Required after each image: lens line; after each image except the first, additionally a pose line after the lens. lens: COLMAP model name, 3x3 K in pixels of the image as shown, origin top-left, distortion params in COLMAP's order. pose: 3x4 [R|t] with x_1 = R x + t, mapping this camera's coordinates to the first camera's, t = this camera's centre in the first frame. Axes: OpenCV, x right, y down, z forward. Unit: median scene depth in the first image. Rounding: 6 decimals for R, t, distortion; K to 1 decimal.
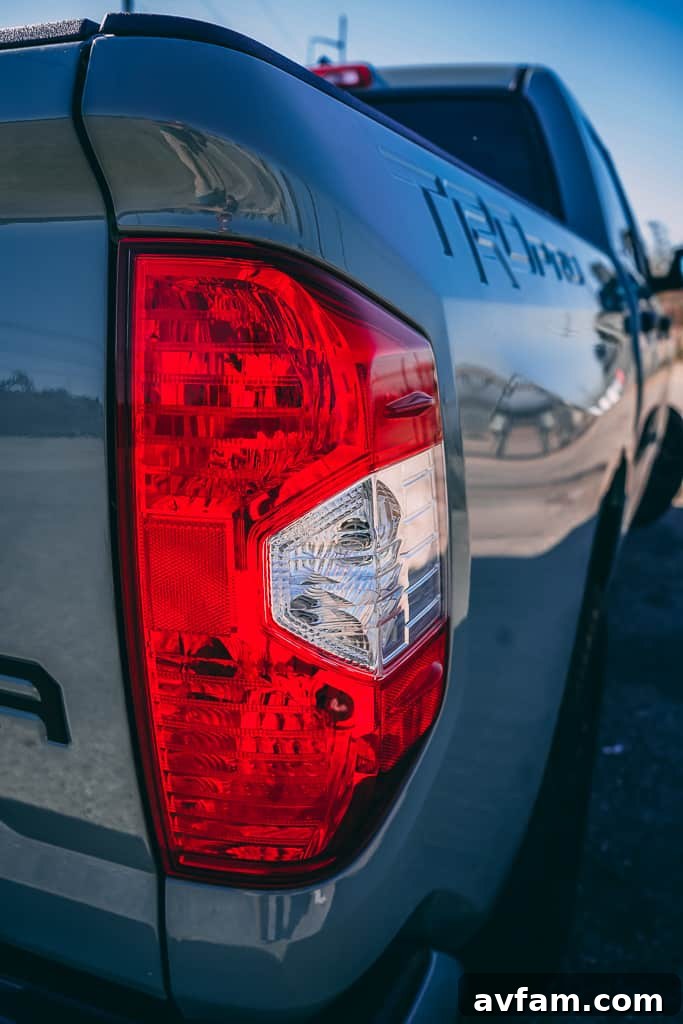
lens RADIAL K [[809.0, 0, 341.5], [0, 809.0, 512.0], [0, 0, 1]] dist [-0.001127, 0.004785]
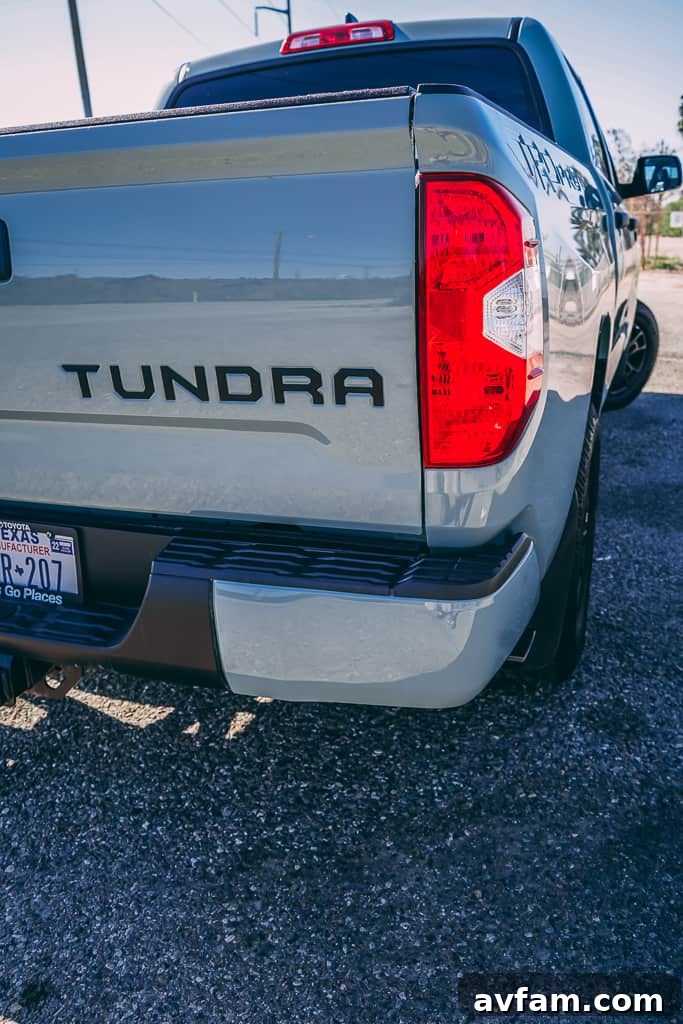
lens RADIAL K [[809.0, 0, 341.5], [0, 809.0, 512.0], [0, 0, 1]] dist [-0.001127, 0.004785]
pose [[0.997473, -0.065721, 0.026983, -0.130707], [0.063303, 0.994589, 0.082376, 0.094079], [-0.032250, -0.080459, 0.996236, -0.310232]]
